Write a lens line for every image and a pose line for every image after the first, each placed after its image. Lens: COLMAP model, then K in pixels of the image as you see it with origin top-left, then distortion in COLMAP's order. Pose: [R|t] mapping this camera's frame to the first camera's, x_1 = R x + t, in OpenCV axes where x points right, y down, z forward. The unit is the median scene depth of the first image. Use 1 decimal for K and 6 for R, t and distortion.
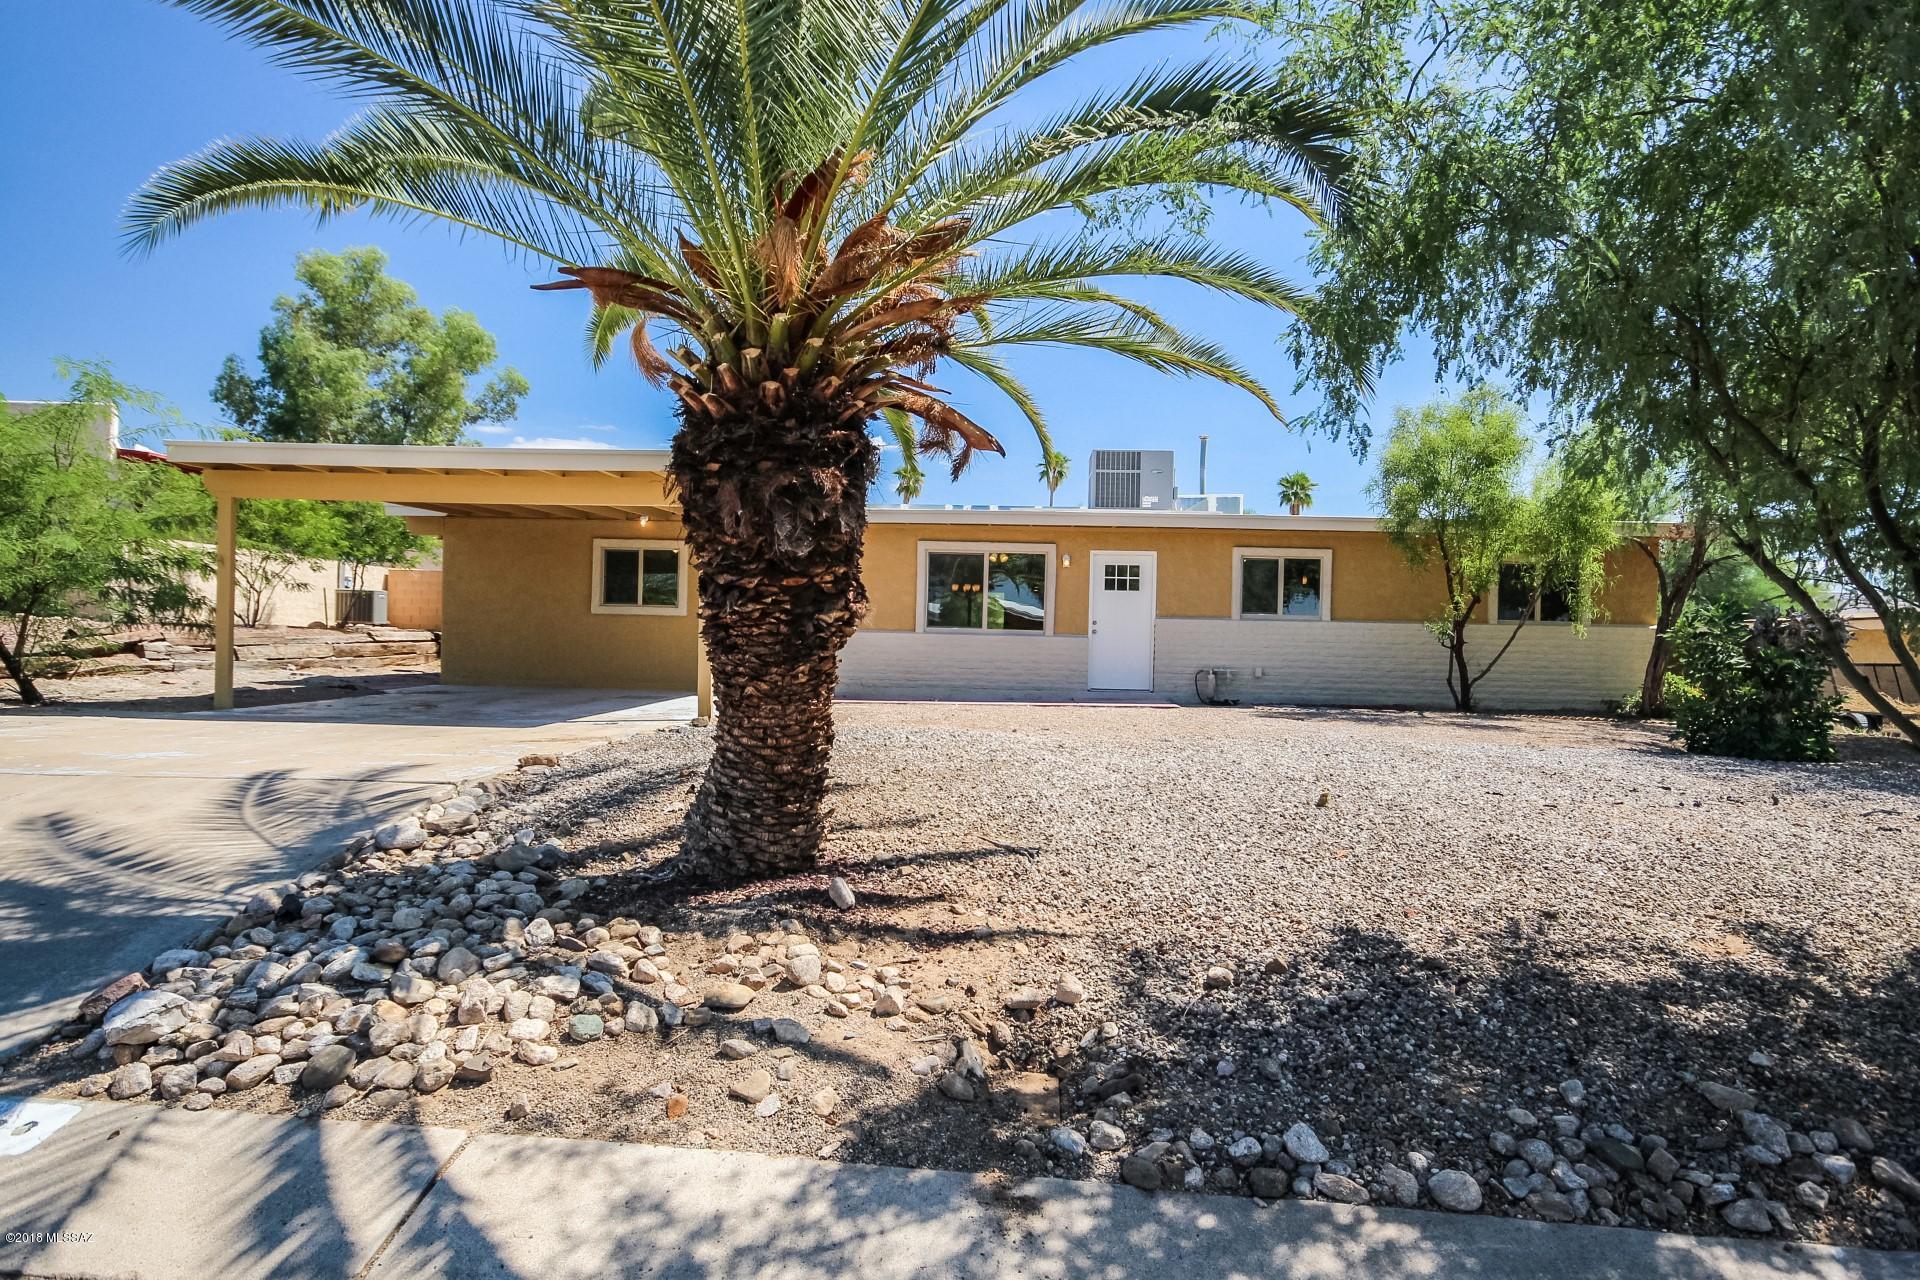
lens RADIAL K [[1066.2, 0, 990.0], [0, 1066.2, 645.6], [0, 0, 1]] dist [0.026260, -0.001943]
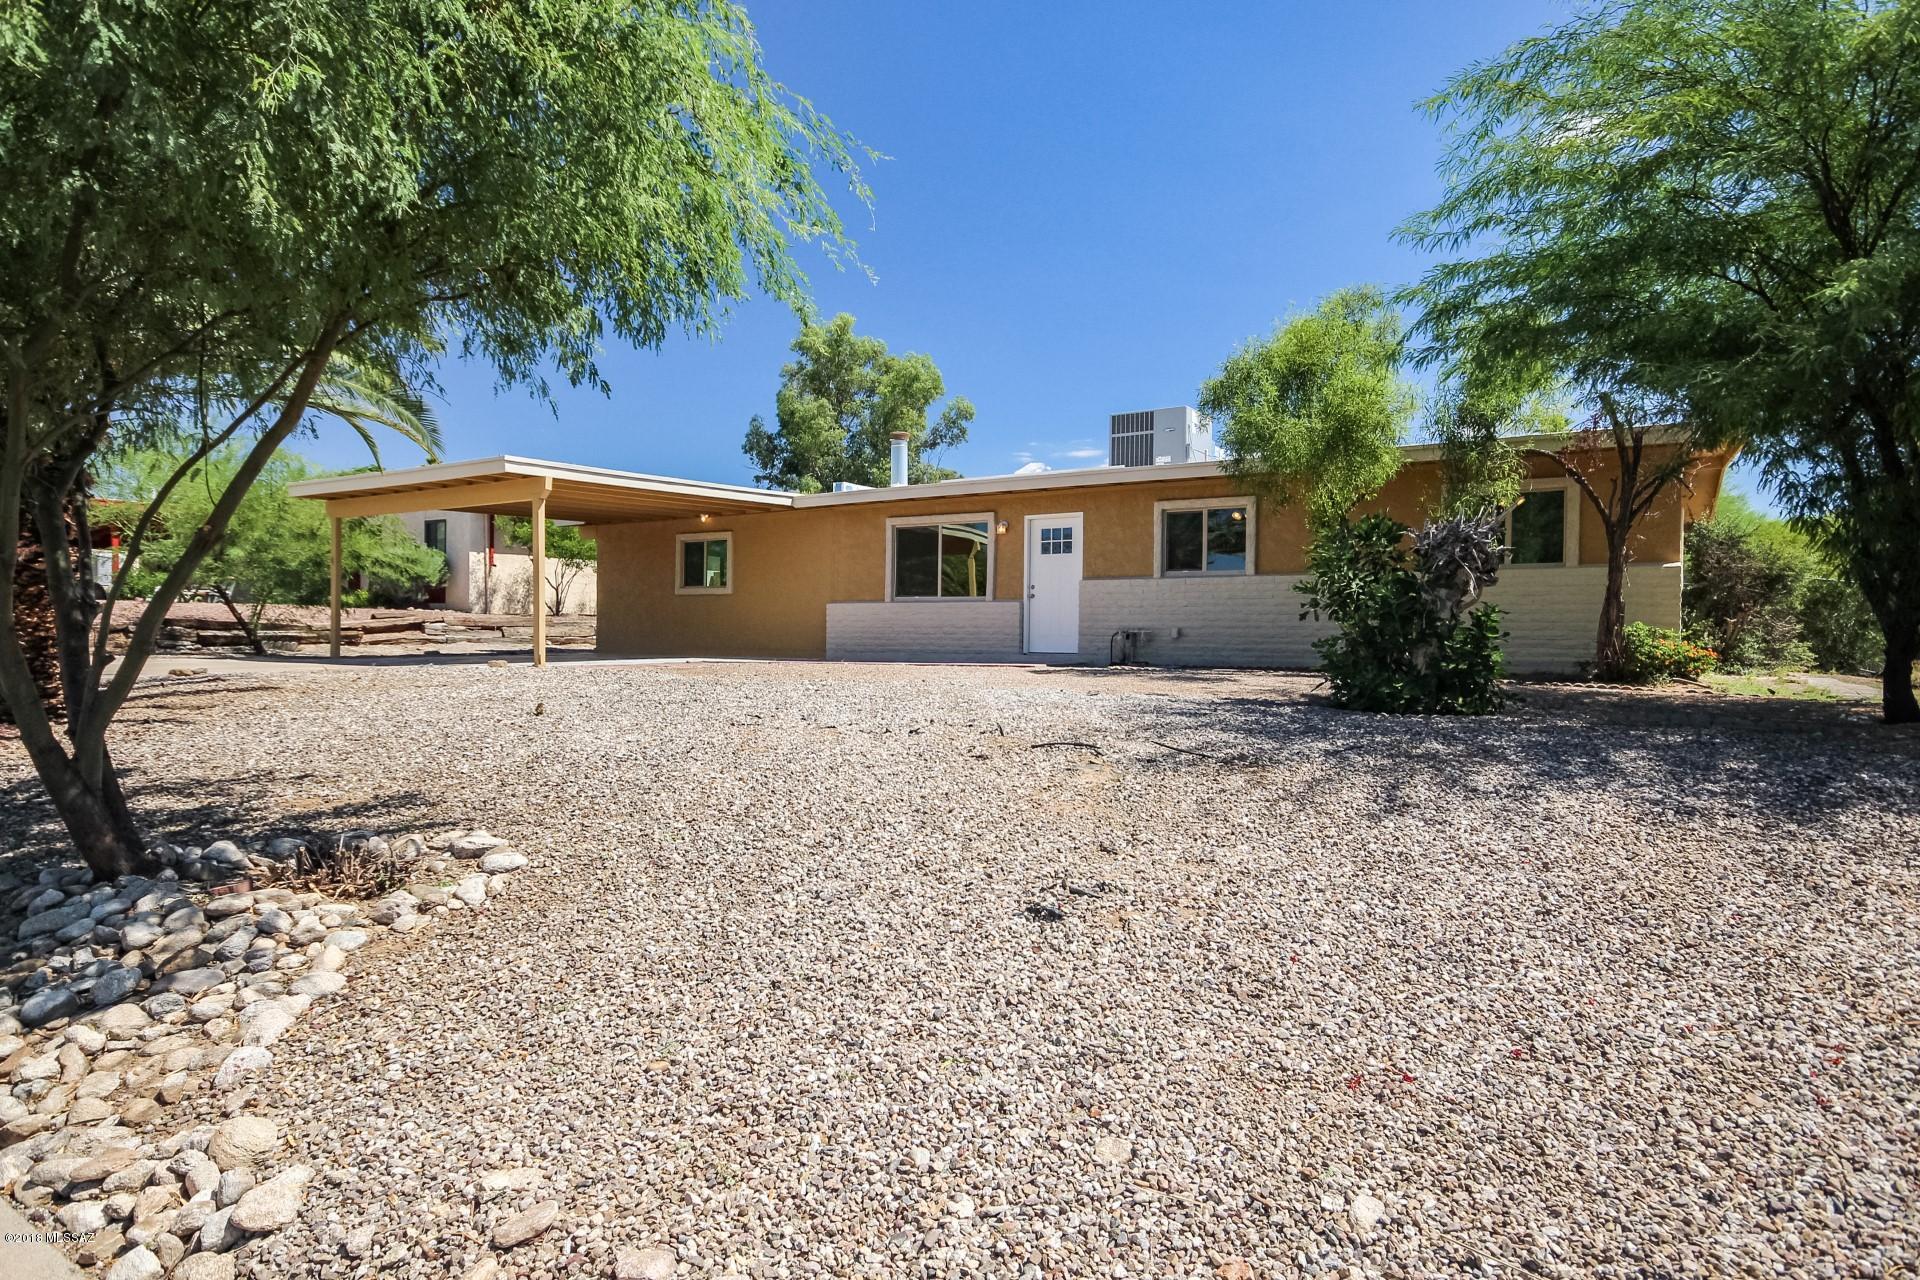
lens RADIAL K [[1066.2, 0, 990.0], [0, 1066.2, 645.6], [0, 0, 1]] dist [0.026260, -0.001943]
pose [[0.867549, -0.010086, -0.497250, 0.564886], [0.010079, 0.999946, -0.002697, 0.036248], [0.497250, -0.002672, 0.867603, 0.103448]]
